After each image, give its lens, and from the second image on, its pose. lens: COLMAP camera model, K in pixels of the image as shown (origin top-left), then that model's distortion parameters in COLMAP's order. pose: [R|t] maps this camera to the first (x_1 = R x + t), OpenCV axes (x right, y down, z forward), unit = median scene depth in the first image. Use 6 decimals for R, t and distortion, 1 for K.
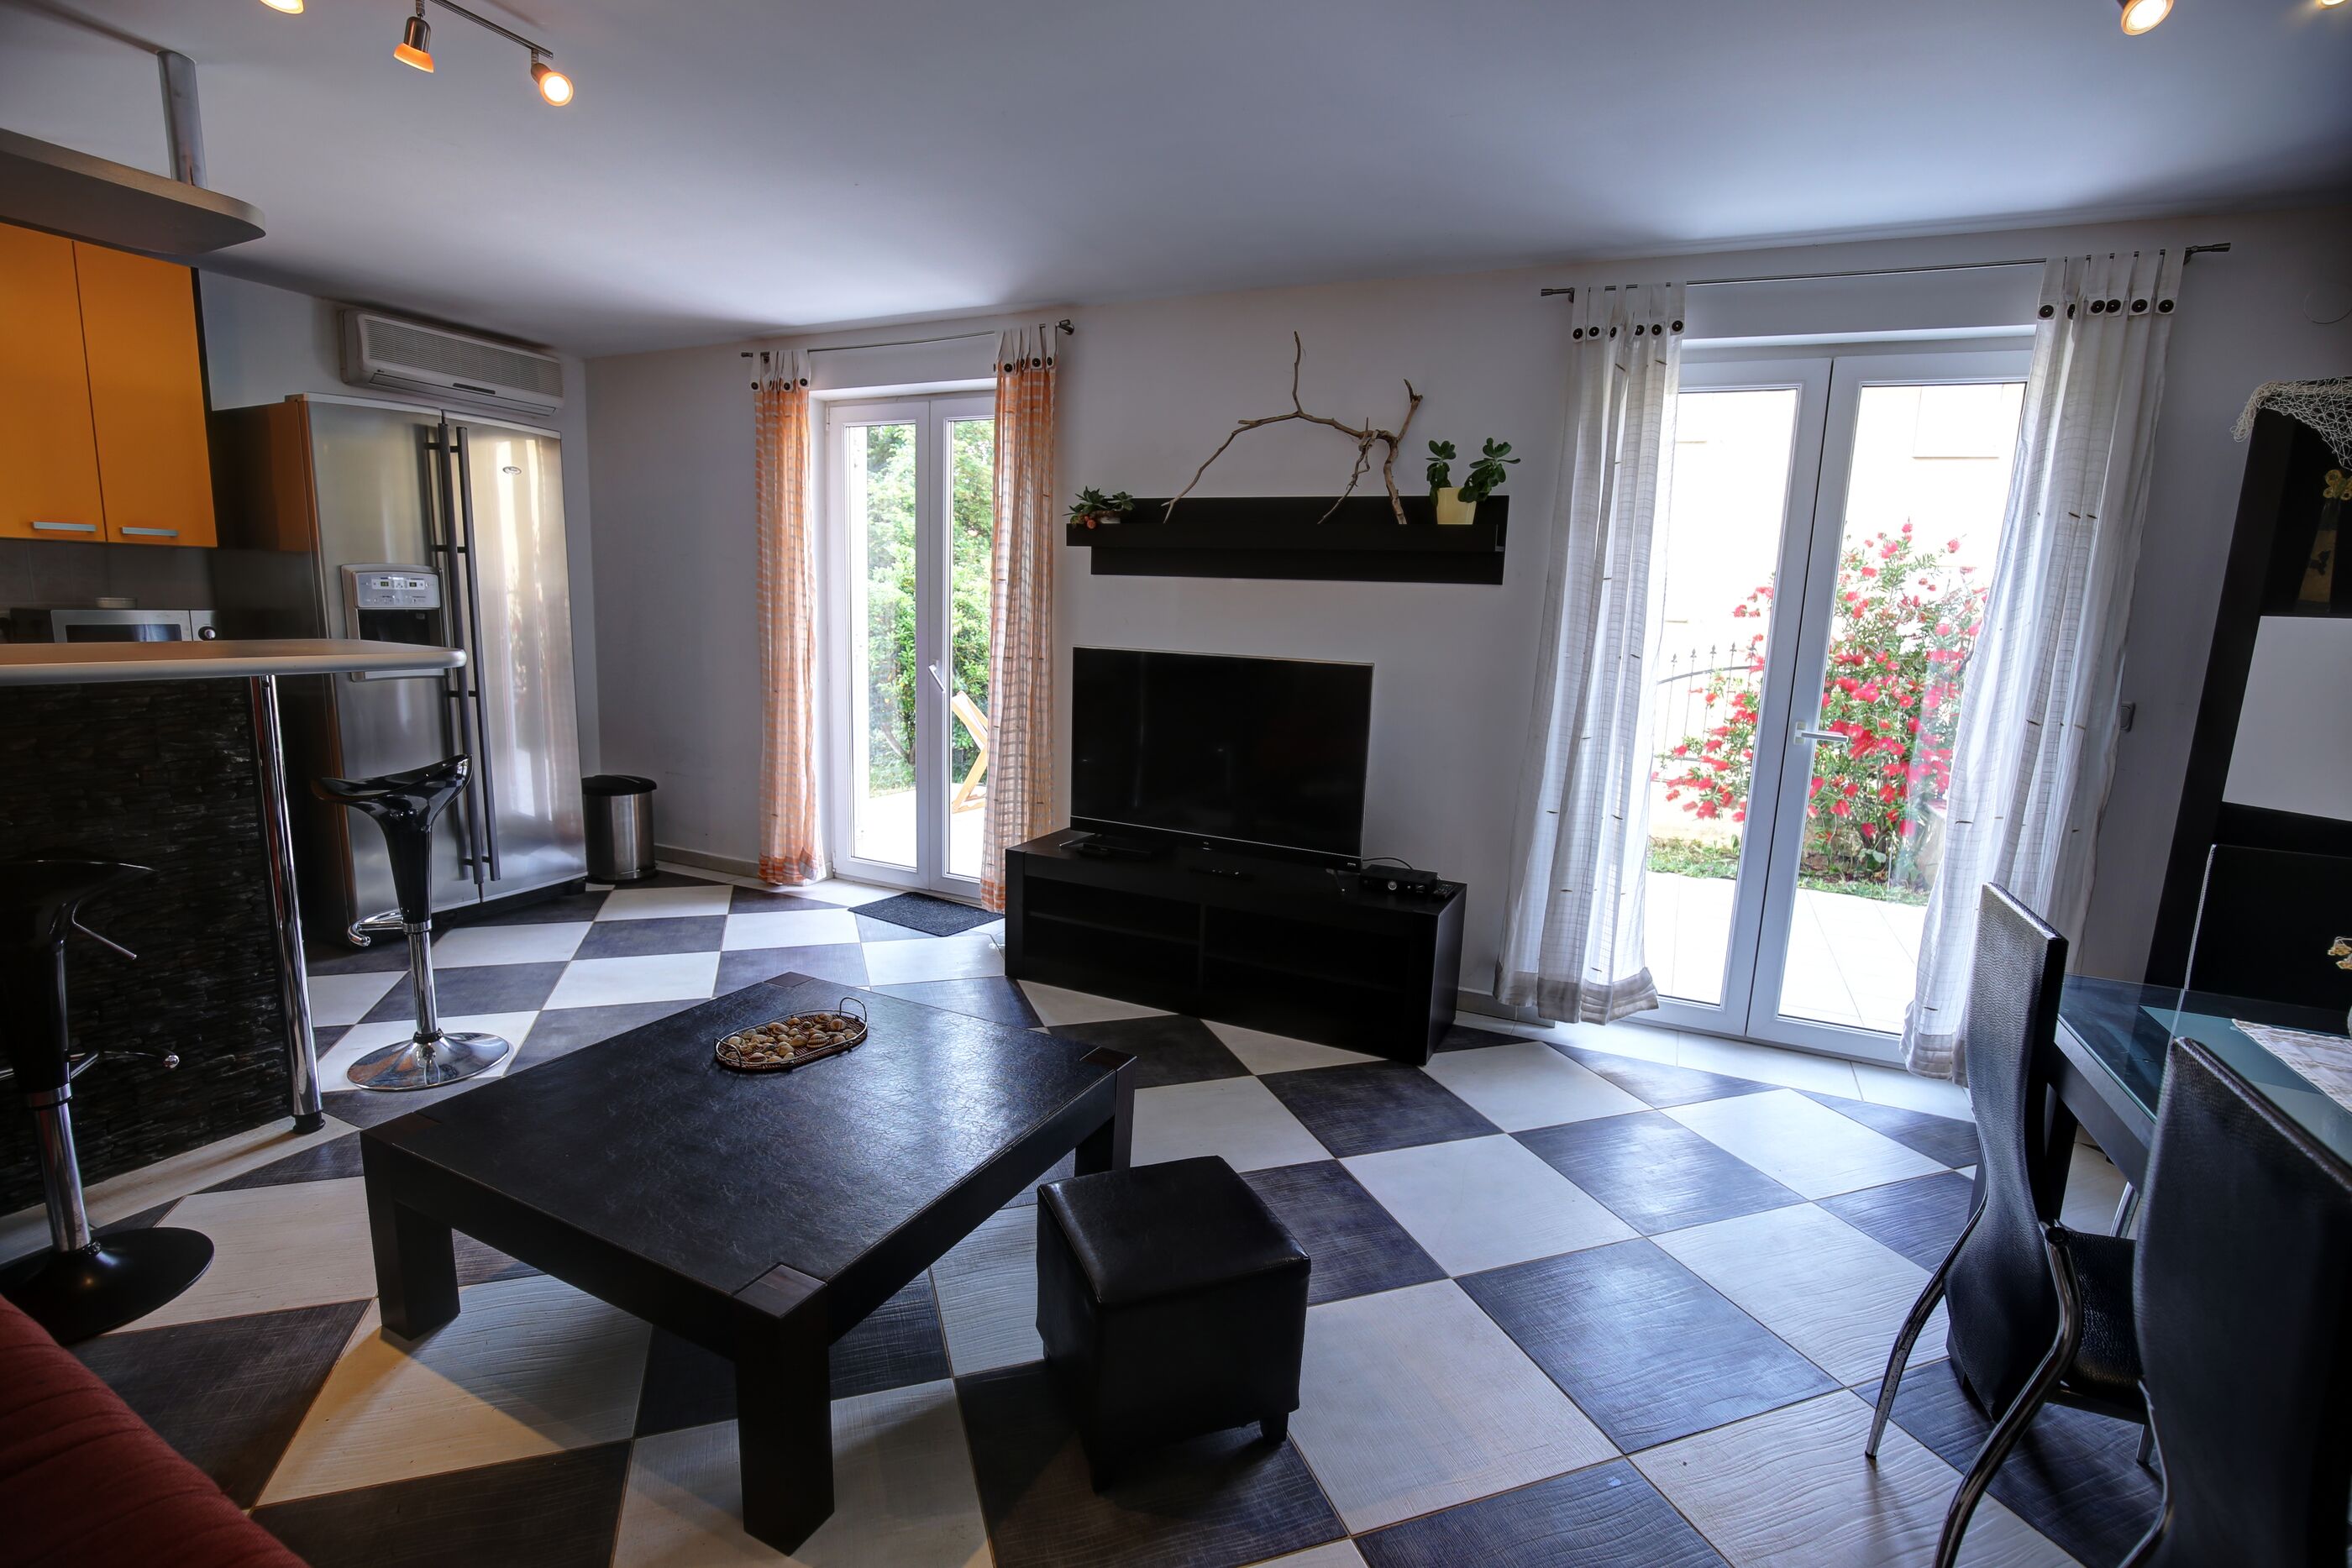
lens RADIAL K [[1082.6, 0, 1177.9], [0, 1082.6, 790.8], [0, 0, 1]] dist [-0.034761, 0.006251]
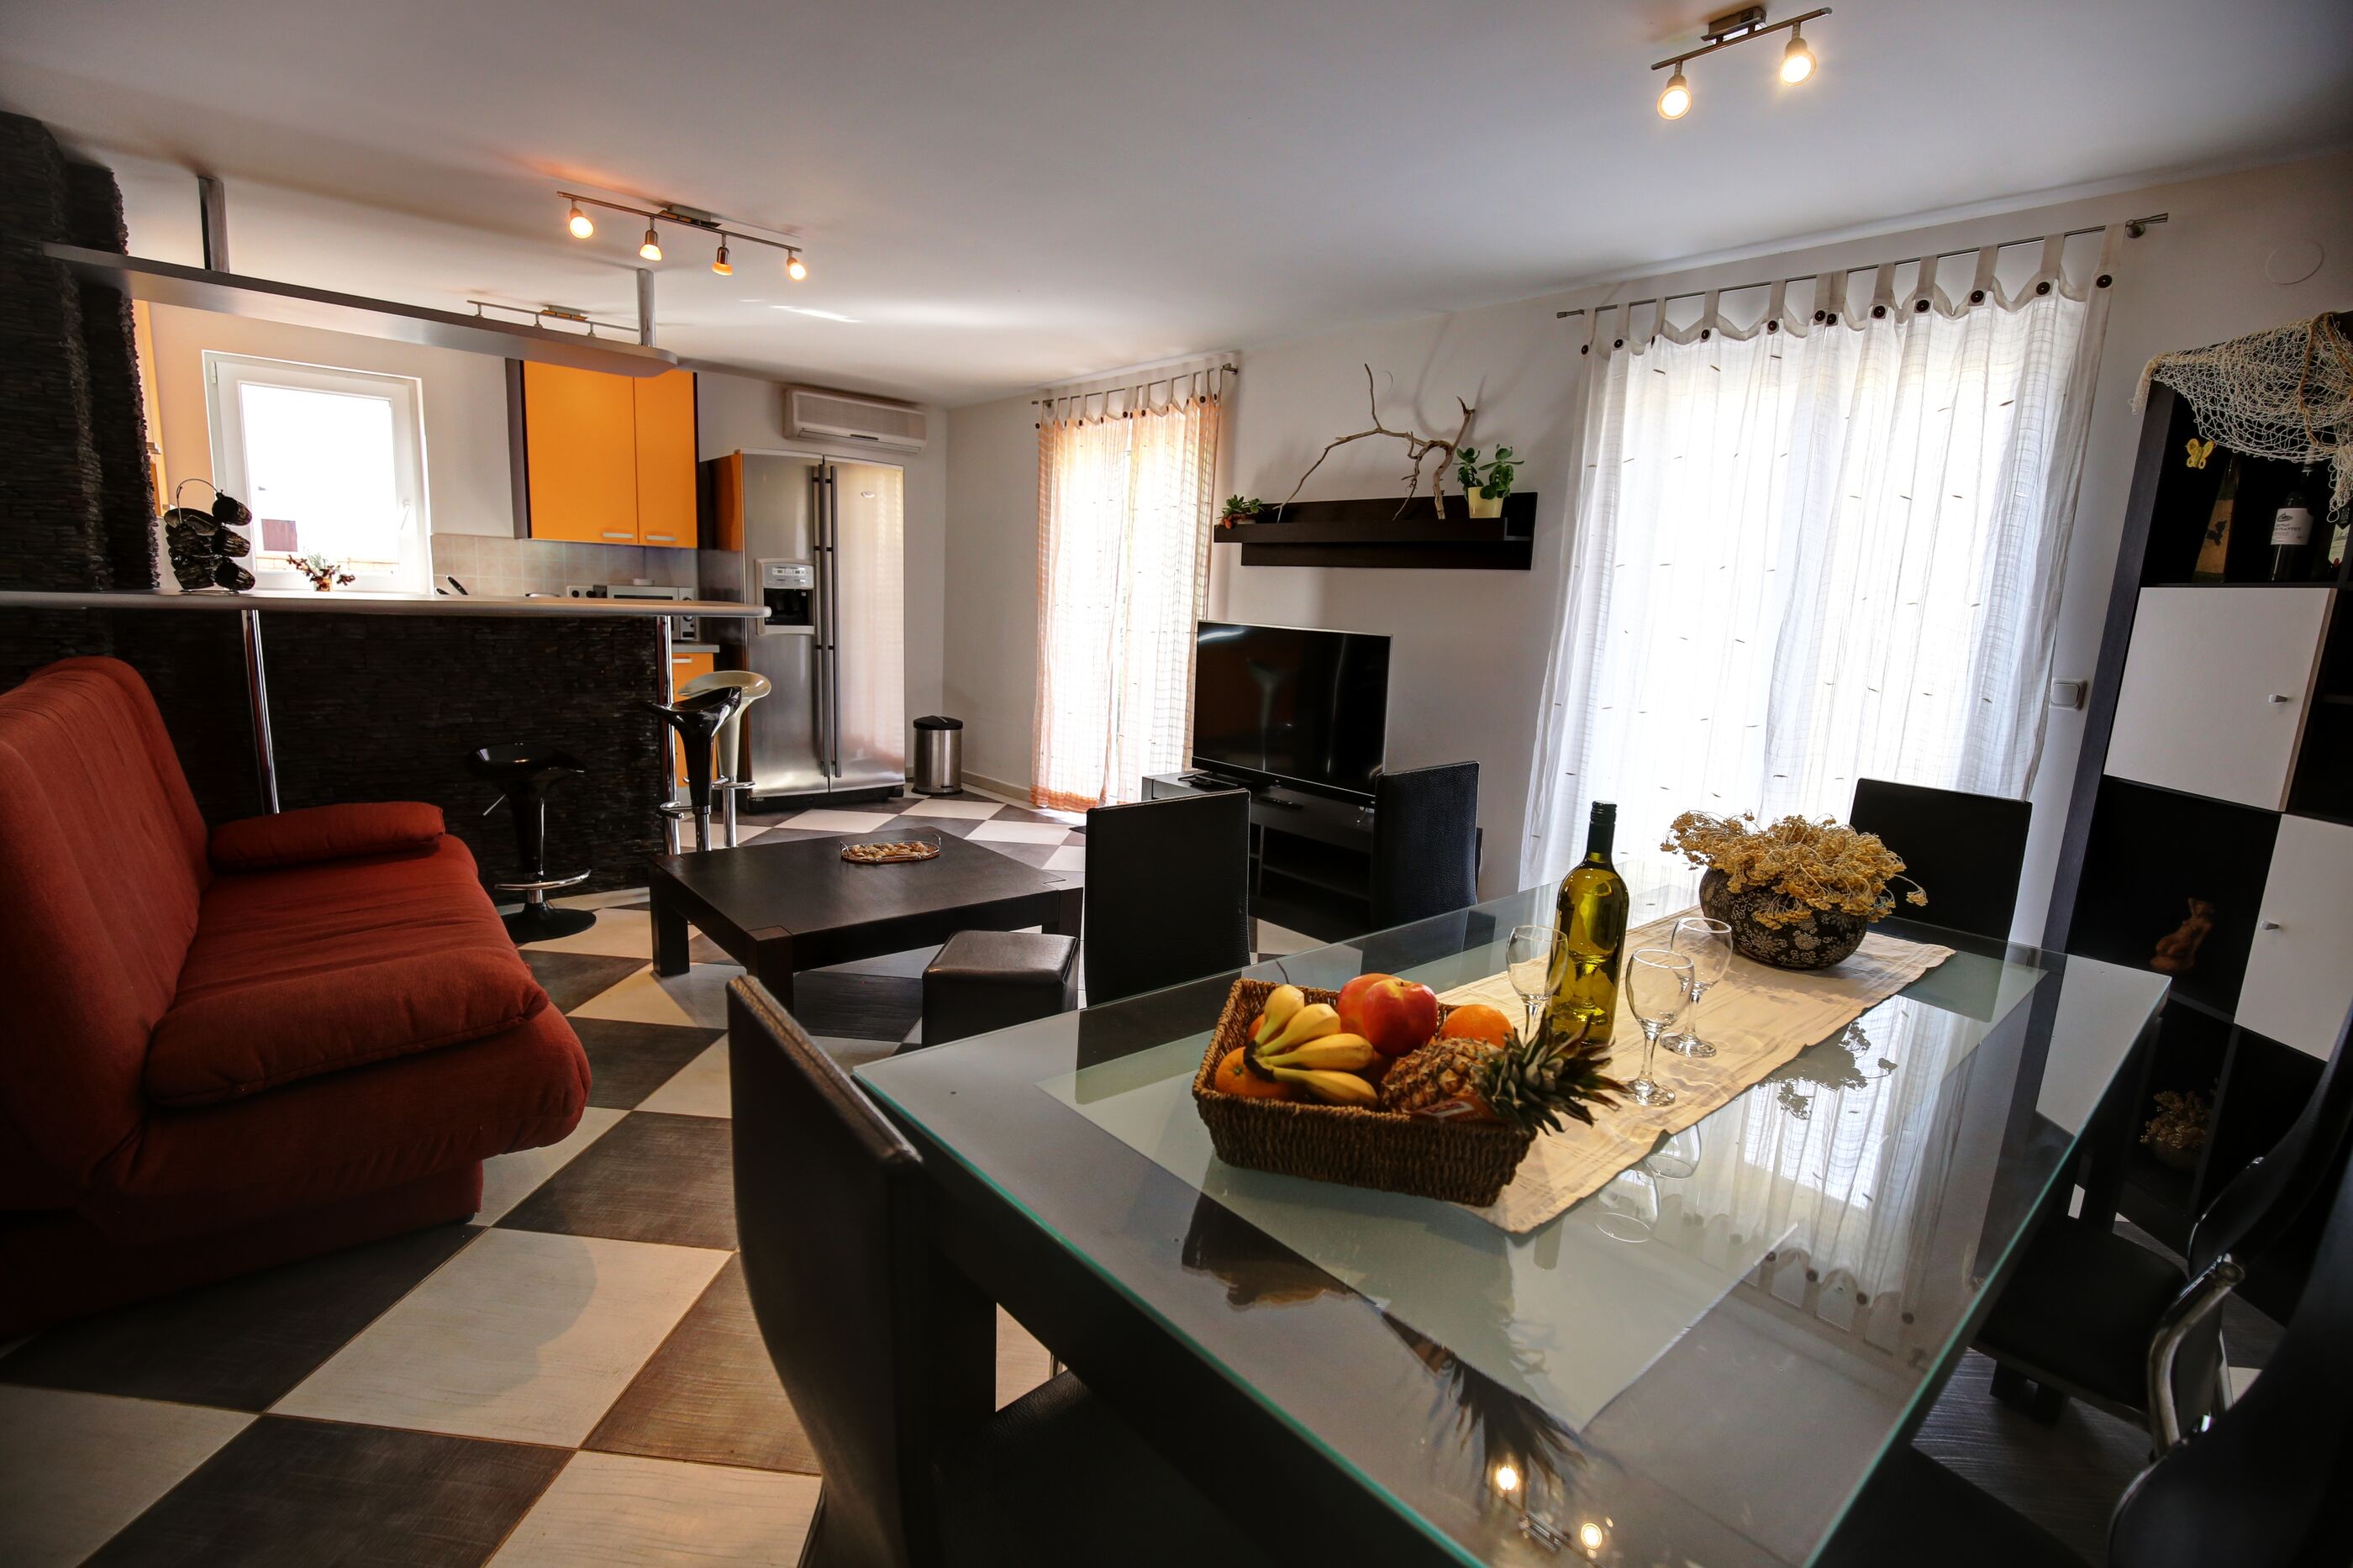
lens RADIAL K [[1083.1, 0, 1178.4], [0, 1083.1, 790.8], [0, 0, 1]] dist [-0.034761, 0.006251]
pose [[0.916846, 0.076233, -0.391896, 0.422883], [-0.079785, 0.996786, 0.007239, 0.063876], [0.391188, 0.024631, 0.919981, -0.193072]]
